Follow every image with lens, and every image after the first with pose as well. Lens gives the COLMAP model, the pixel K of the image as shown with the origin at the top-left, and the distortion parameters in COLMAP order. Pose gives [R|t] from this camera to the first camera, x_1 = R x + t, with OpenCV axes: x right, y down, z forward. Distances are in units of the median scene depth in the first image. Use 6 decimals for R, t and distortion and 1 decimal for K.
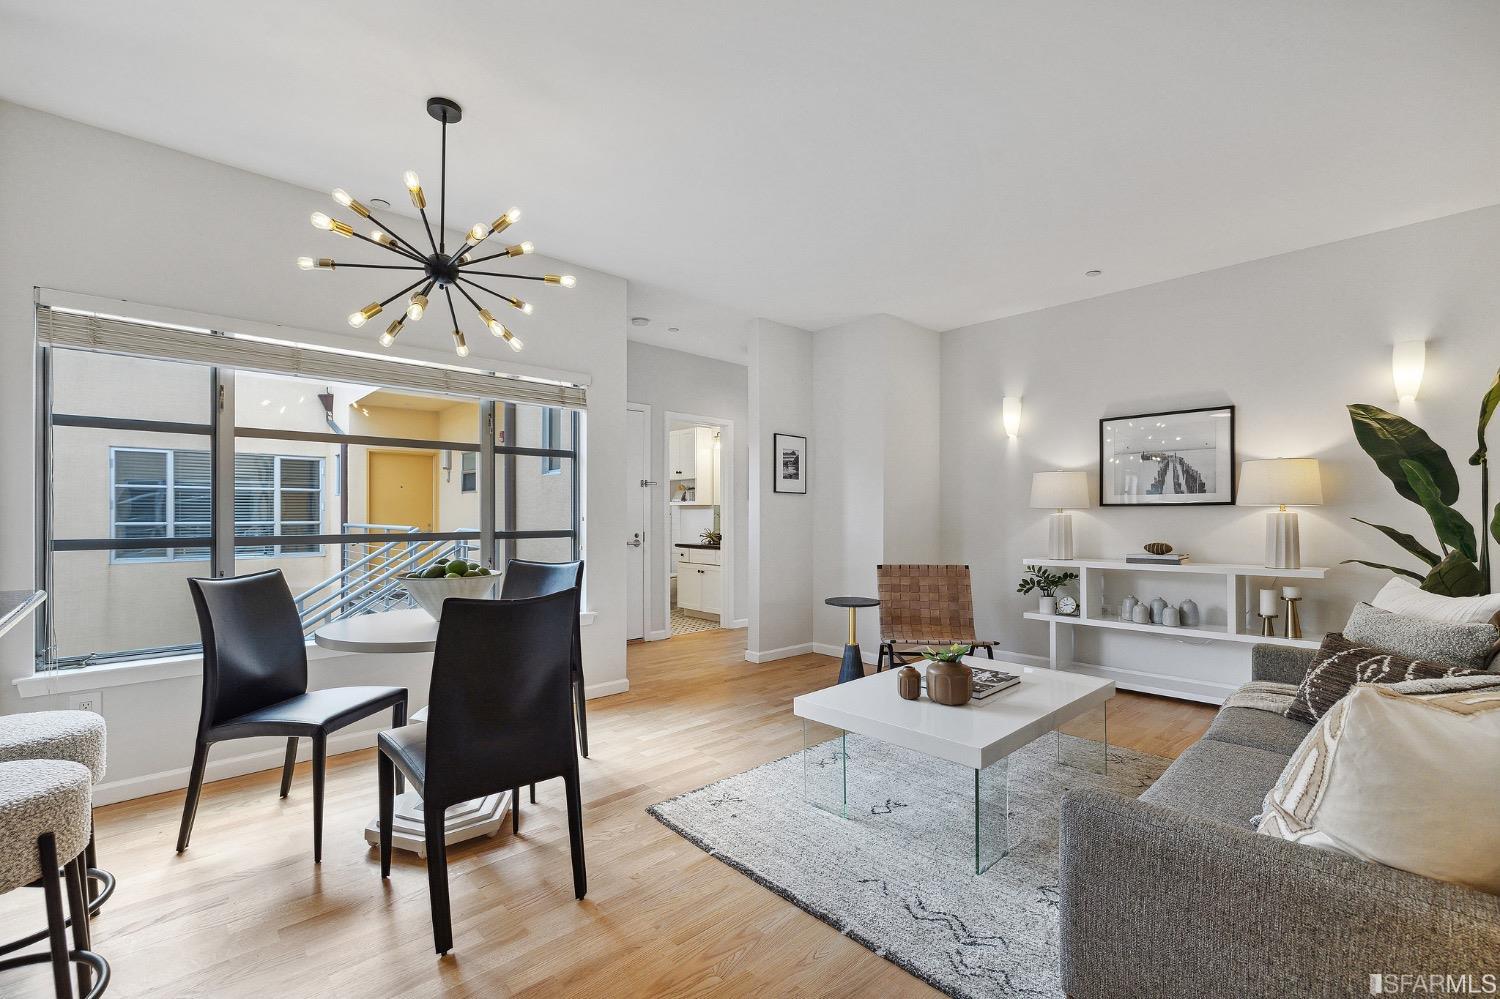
lens RADIAL K [[646.9, 0, 750.0], [0, 646.9, 499.5], [0, 0, 1]] dist [-0.001540, -0.000285]
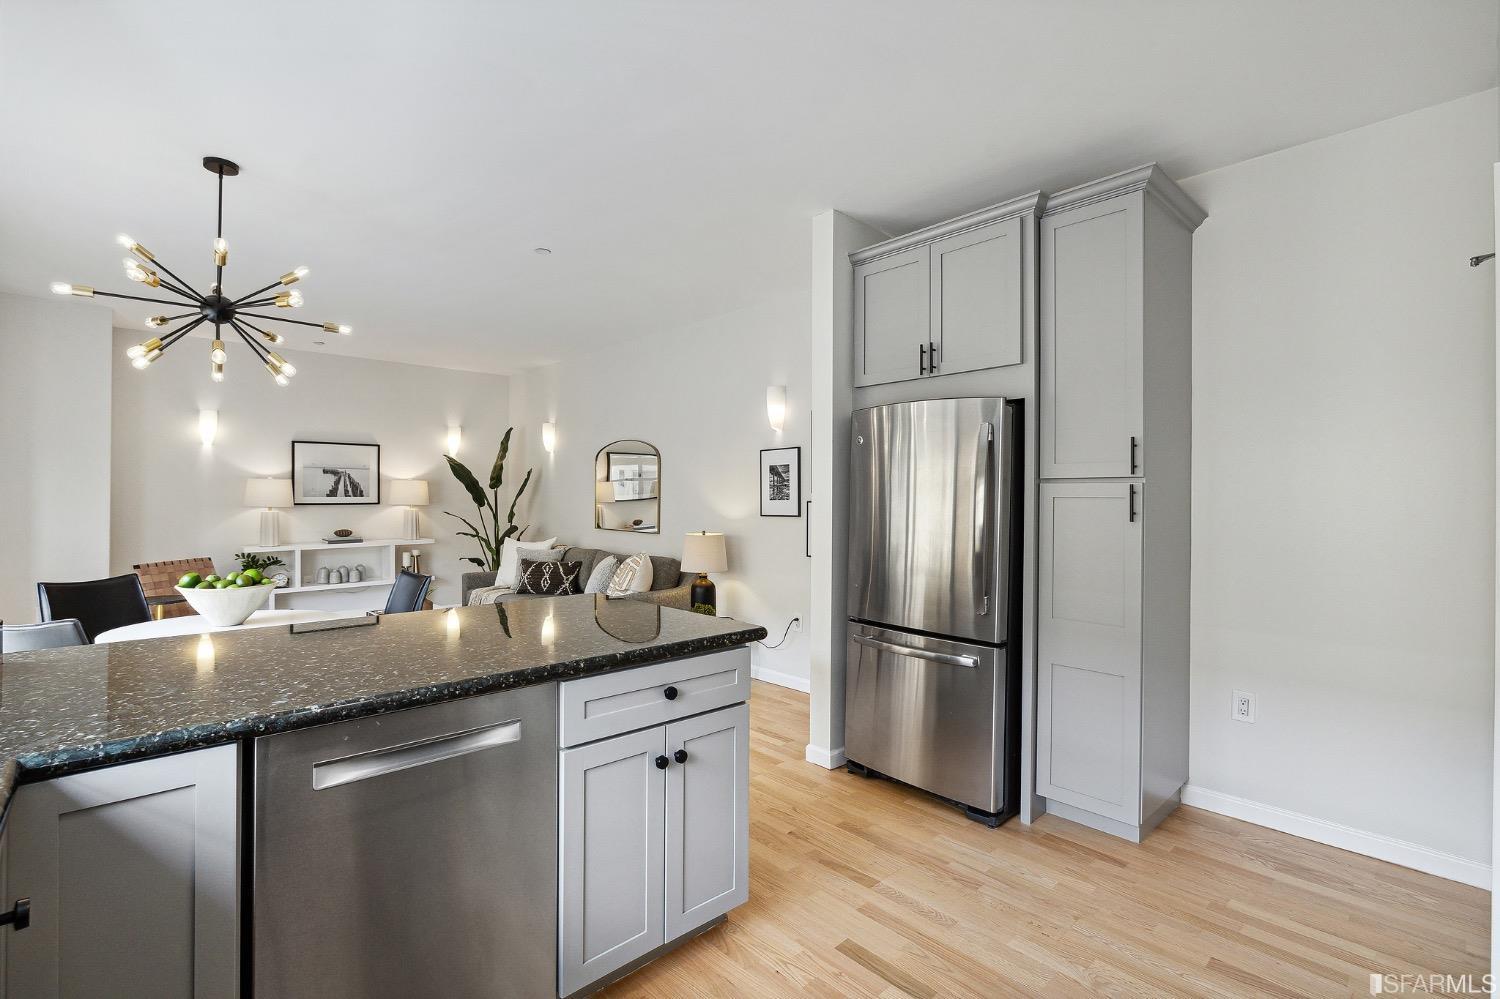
lens RADIAL K [[677.2, 0, 734.0], [0, 677.2, 516.2], [0, 0, 1]] dist [-0.002039, -0.000026]
pose [[0.029195, -0.026947, 0.999210, -0.920711], [-0.019955, 0.999422, 0.027536, -0.026085], [-0.999375, -0.020743, 0.028641, 0.036239]]
